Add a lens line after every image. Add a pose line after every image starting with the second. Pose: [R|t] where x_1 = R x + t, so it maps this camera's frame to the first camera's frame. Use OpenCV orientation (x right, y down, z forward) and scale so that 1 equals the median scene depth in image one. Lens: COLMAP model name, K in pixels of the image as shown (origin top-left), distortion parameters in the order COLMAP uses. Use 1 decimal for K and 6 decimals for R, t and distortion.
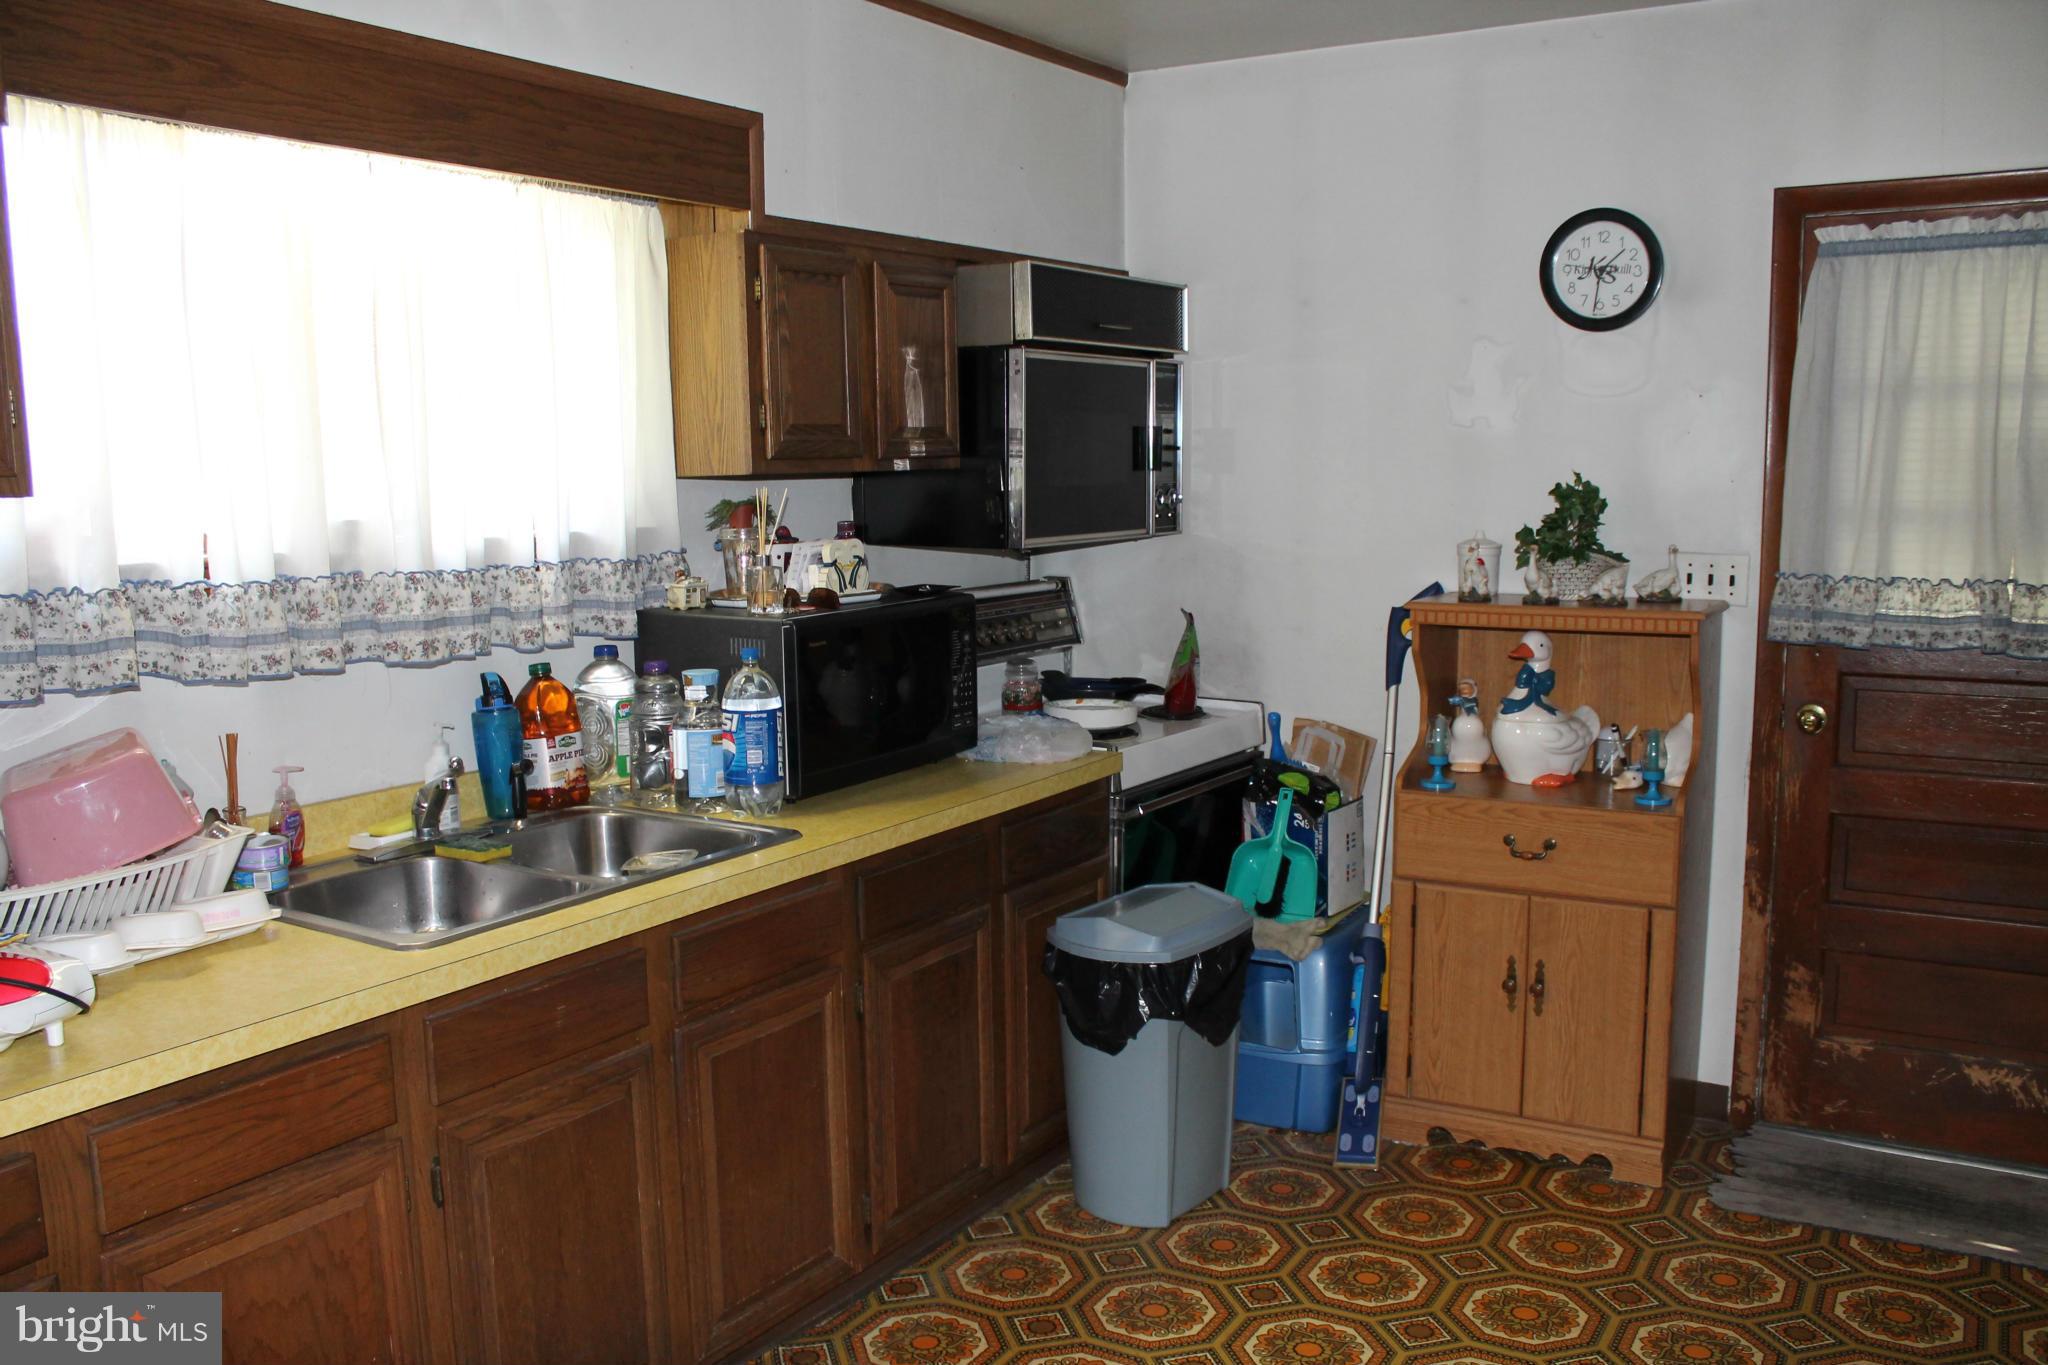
lens RADIAL K [[1845.1, 0, 1019.2], [0, 1845.1, 689.6], [0, 0, 1]] dist [-0.055845, 0.081008]
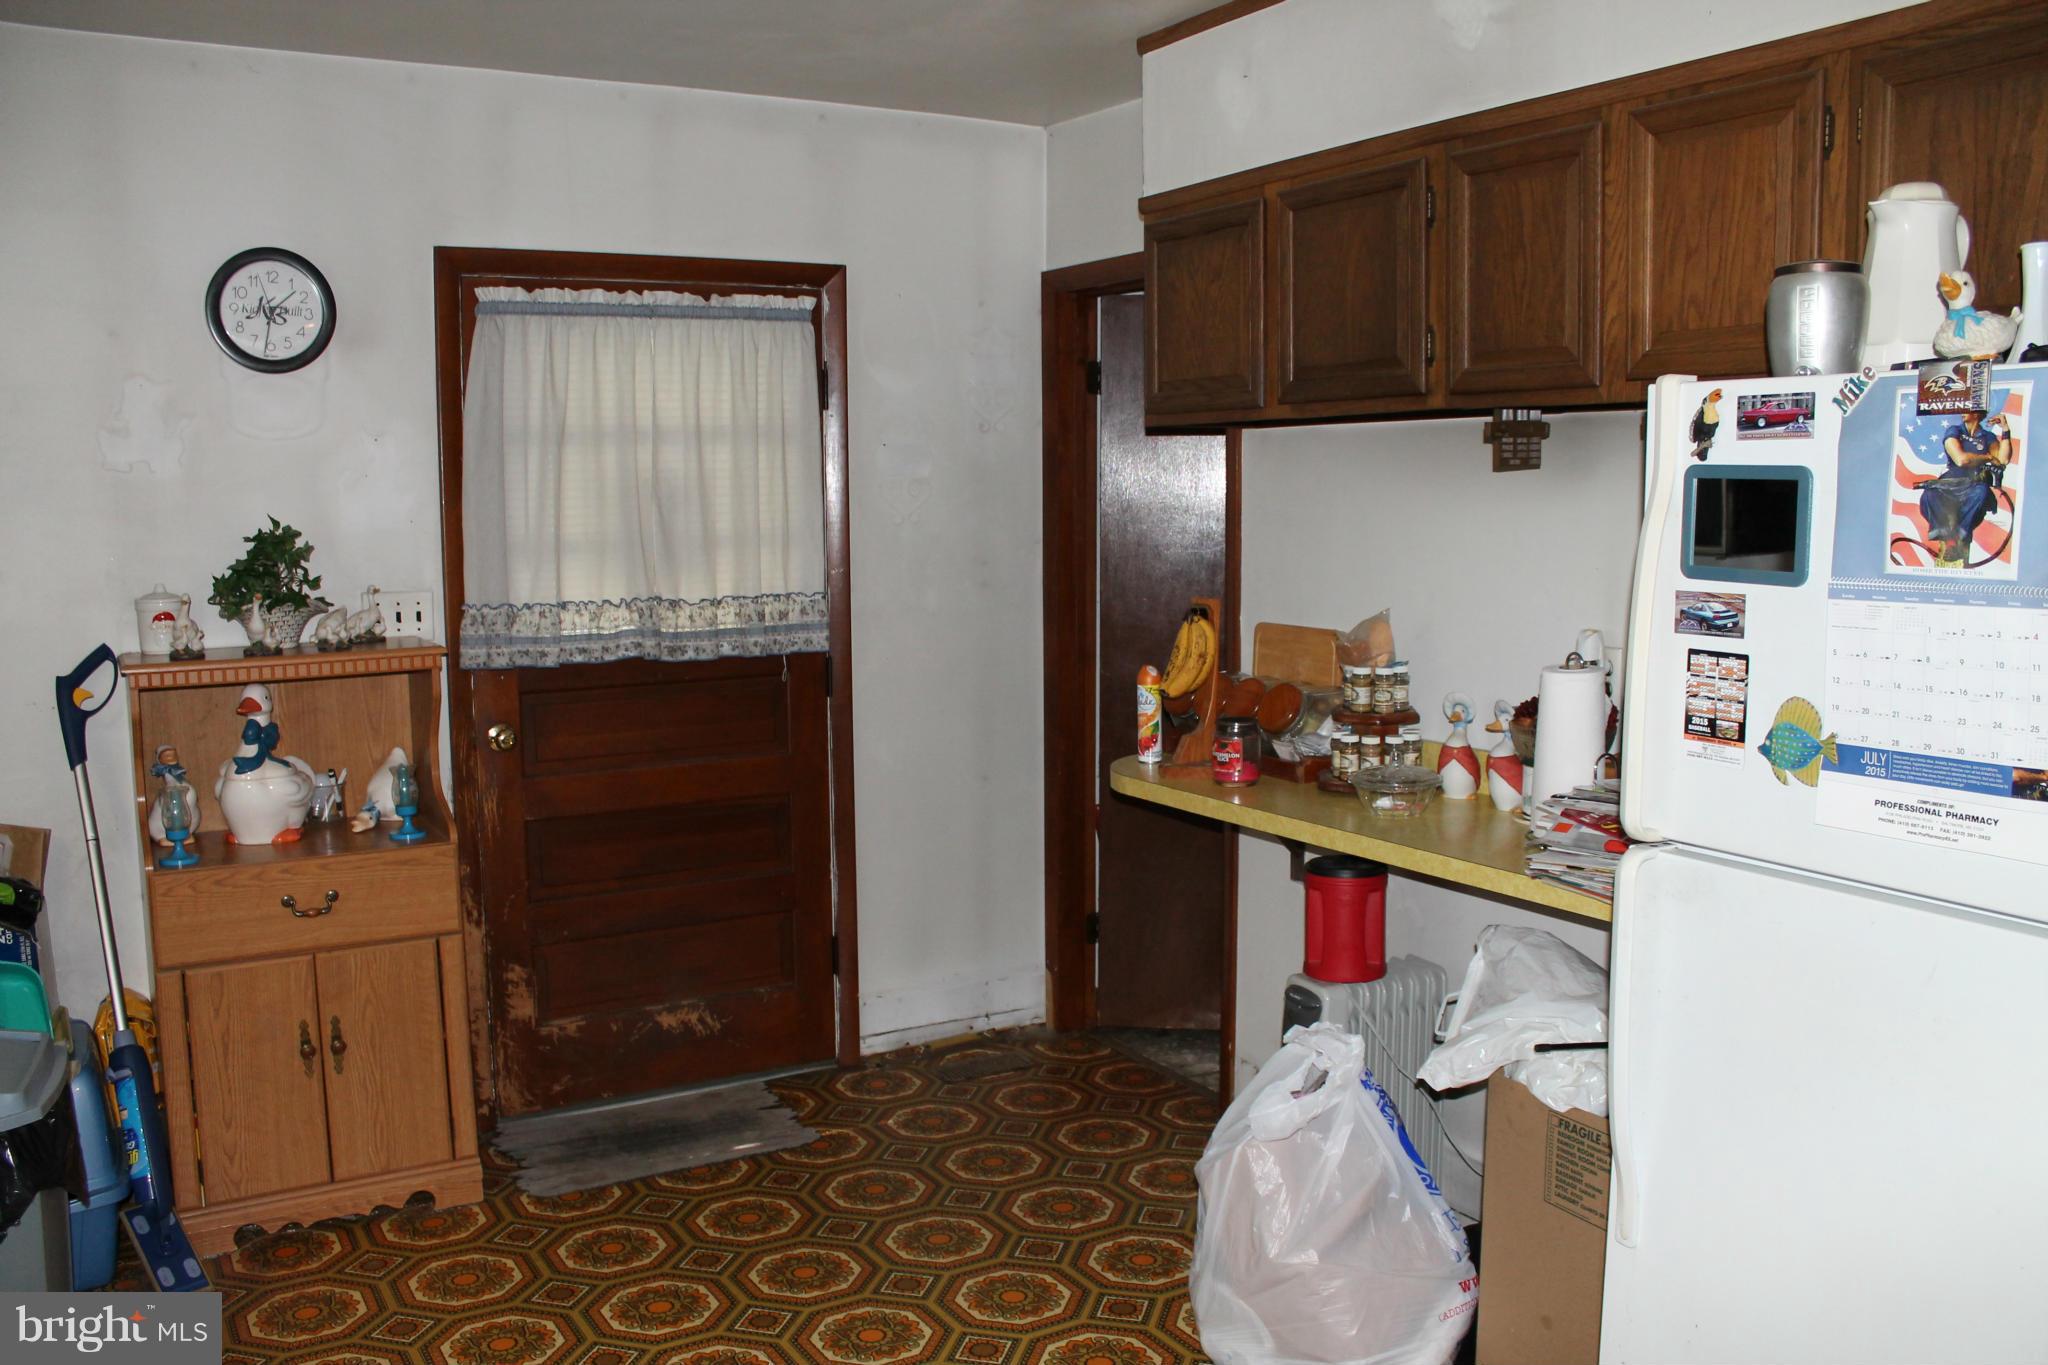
lens RADIAL K [[1845.1, 0, 1019.7], [0, 1845.1, 689.4], [0, 0, 1]] dist [-0.055845, 0.081008]
pose [[0.514996, -0.099464, 0.851403, -0.336844], [0.125233, 0.991318, 0.040059, -0.017771], [-0.847995, 0.085994, 0.522981, 0.169697]]
